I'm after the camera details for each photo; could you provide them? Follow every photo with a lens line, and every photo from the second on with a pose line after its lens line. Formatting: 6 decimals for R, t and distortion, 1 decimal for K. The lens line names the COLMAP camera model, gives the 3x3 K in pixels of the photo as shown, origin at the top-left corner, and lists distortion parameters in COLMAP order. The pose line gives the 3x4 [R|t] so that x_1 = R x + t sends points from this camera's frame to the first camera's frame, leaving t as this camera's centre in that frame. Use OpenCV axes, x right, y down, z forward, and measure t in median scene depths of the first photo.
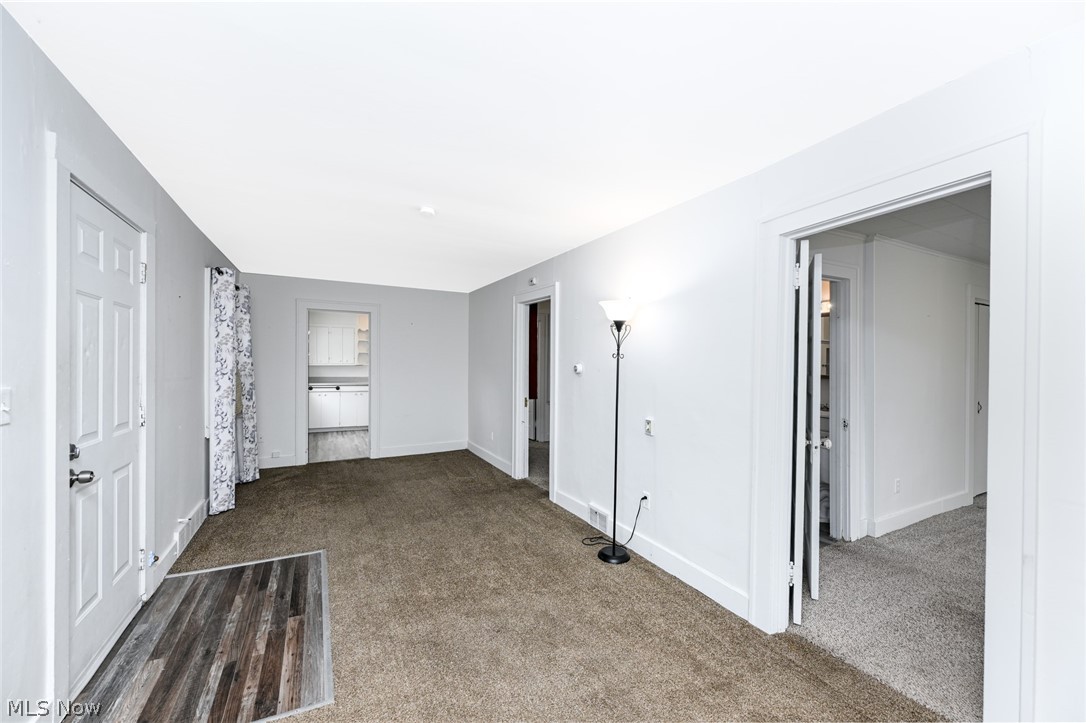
lens RADIAL K [[438.9, 0, 543.3], [0, 438.9, 364.1], [0, 0, 1]] dist [-0.001532, 0.000588]
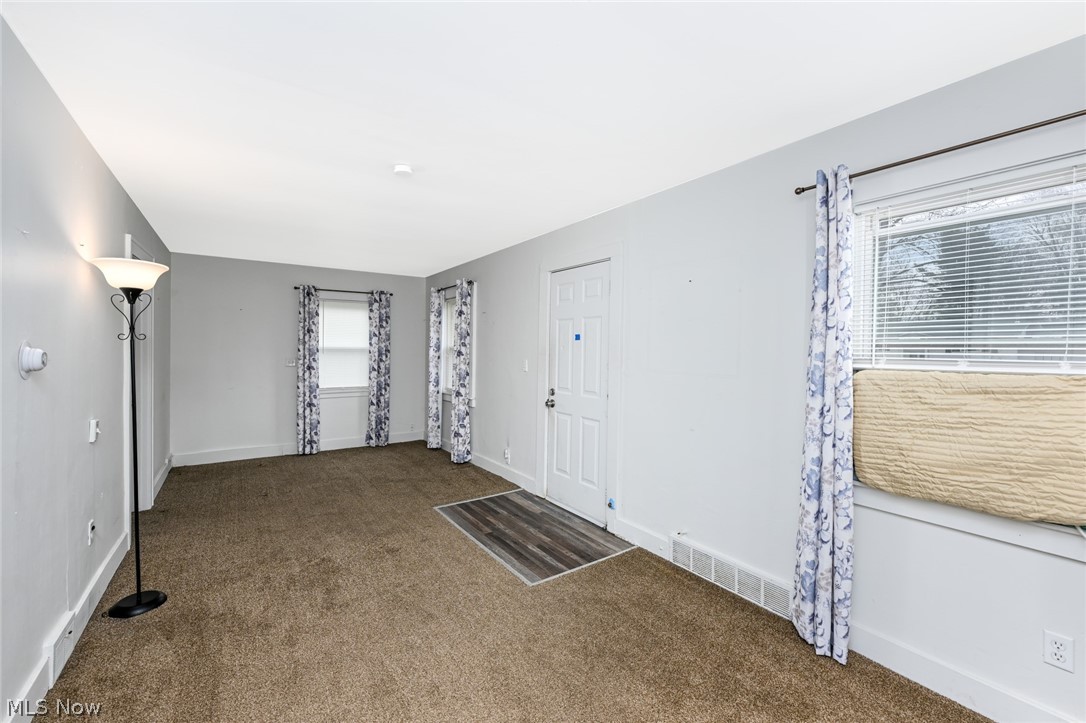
lens RADIAL K [[438.9, 0, 545.2], [0, 438.9, 359.0], [0, 0, 1]] dist [-0.001532, 0.000588]
pose [[-0.992207, -0.012785, -0.123941, -0.520204], [-0.015305, 0.999695, 0.019404, -0.007483], [0.123655, 0.021150, -0.992100, 2.212390]]
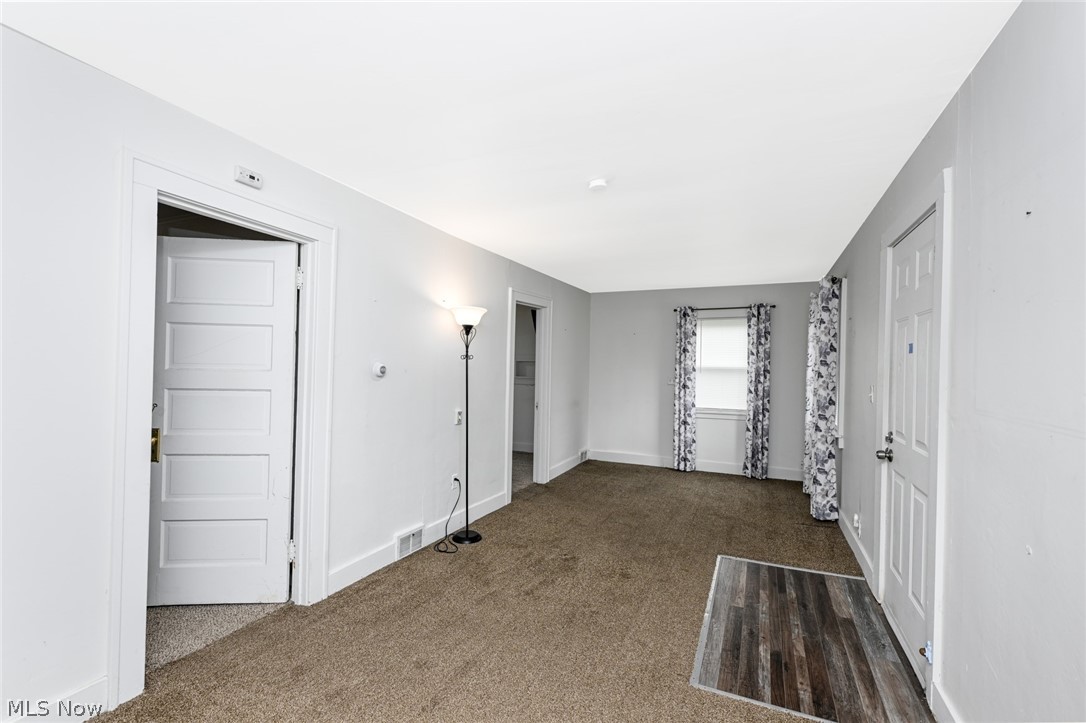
lens RADIAL K [[464.6, 0, 552.4], [0, 464.6, 368.5], [0, 0, 1]] dist [0.000914, 0.001116]
pose [[-0.624710, -0.021885, 0.780550, -1.067611], [-0.020200, 0.999726, 0.011863, -0.010450], [-0.780595, -0.008356, -0.624981, 1.909621]]
